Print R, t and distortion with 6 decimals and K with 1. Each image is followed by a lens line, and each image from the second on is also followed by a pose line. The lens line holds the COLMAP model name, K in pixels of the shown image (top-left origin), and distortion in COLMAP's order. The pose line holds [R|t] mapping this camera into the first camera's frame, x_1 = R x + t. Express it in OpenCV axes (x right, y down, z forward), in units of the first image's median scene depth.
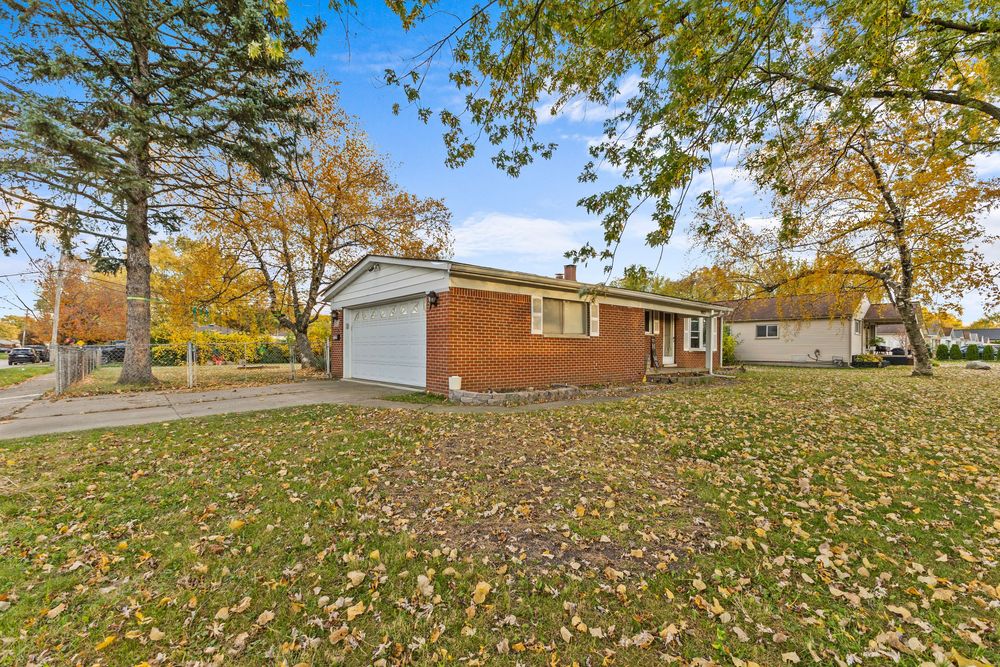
lens RADIAL K [[428.0, 0, 516.1], [0, 428.0, 351.4], [0, 0, 1]] dist [-0.003615, -0.000622]
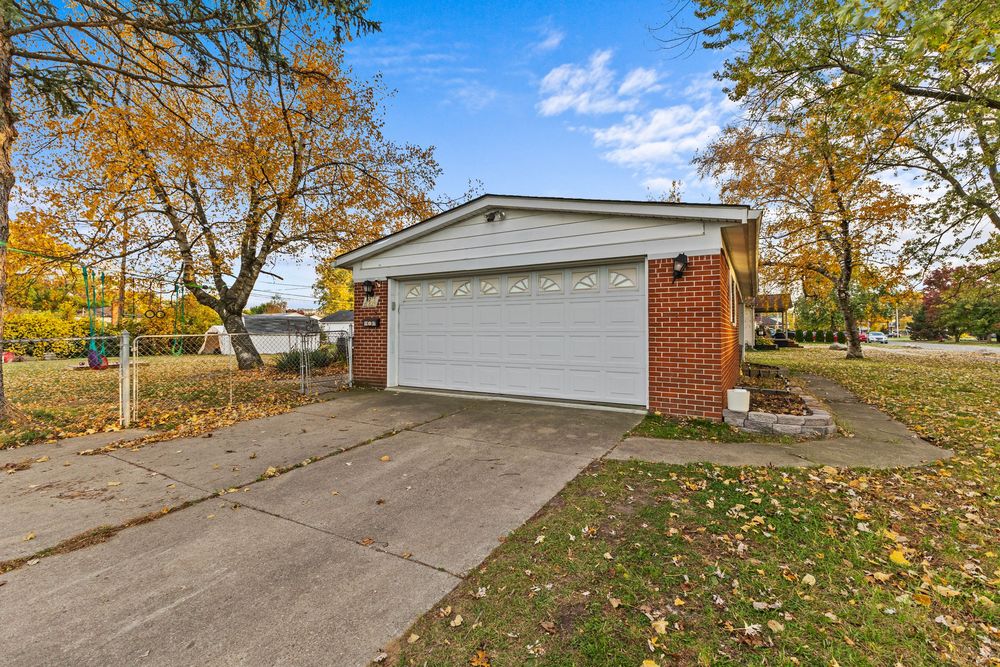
lens RADIAL K [[428.0, 0, 498.9], [0, 428.0, 330.6], [0, 0, 1]] dist [-0.003615, -0.000622]
pose [[0.944696, -0.001348, 0.327946, -0.455664], [0.004126, 0.999961, -0.007775, -0.016853], [-0.327922, 0.008698, 0.944665, 0.340608]]
